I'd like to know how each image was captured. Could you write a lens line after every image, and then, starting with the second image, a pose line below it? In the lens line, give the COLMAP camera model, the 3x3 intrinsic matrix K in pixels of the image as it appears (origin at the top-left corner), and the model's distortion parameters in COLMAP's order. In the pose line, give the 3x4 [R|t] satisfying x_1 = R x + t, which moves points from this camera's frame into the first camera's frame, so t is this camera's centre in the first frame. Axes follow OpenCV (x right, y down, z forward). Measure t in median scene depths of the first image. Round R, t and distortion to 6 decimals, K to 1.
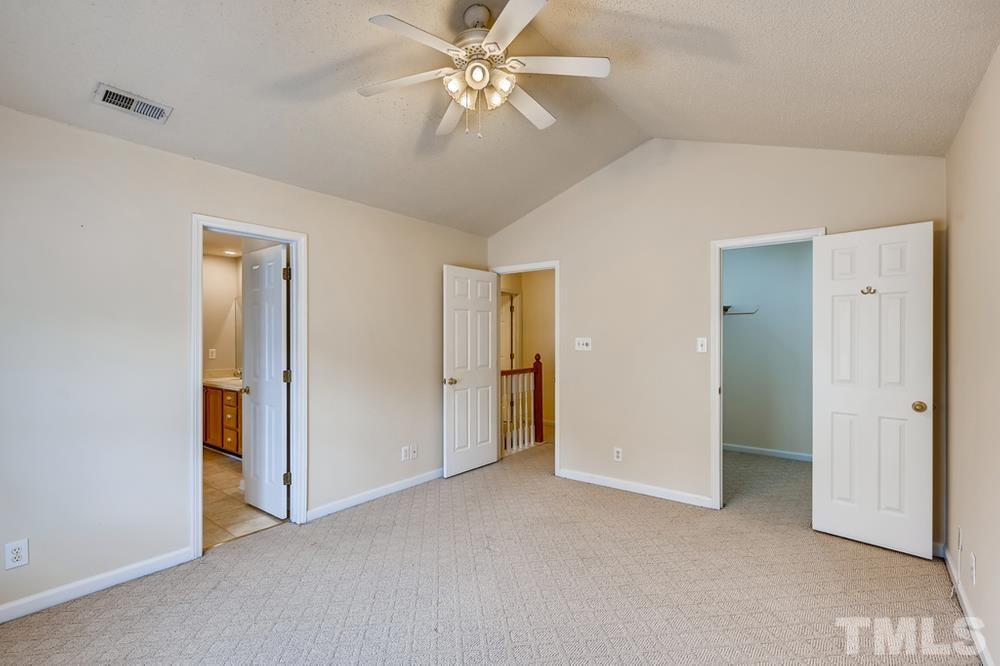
lens RADIAL K [[462.6, 0, 503.3], [0, 462.6, 335.3], [0, 0, 1]] dist [0.002985, 0.000278]
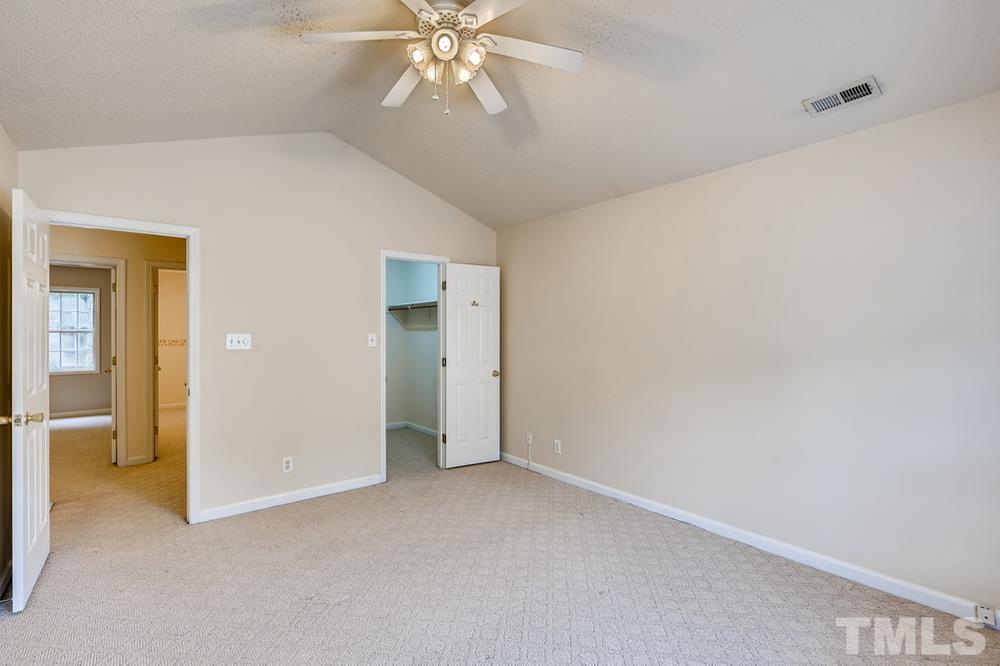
lens RADIAL K [[462.6, 0, 499.6], [0, 462.6, 330.5], [0, 0, 1]] dist [0.002985, 0.000278]
pose [[0.239156, 0.006973, 0.970956, -0.584252], [-0.002991, 0.999975, -0.006444, 0.003966], [-0.970976, -0.001363, 0.239171, 0.436376]]
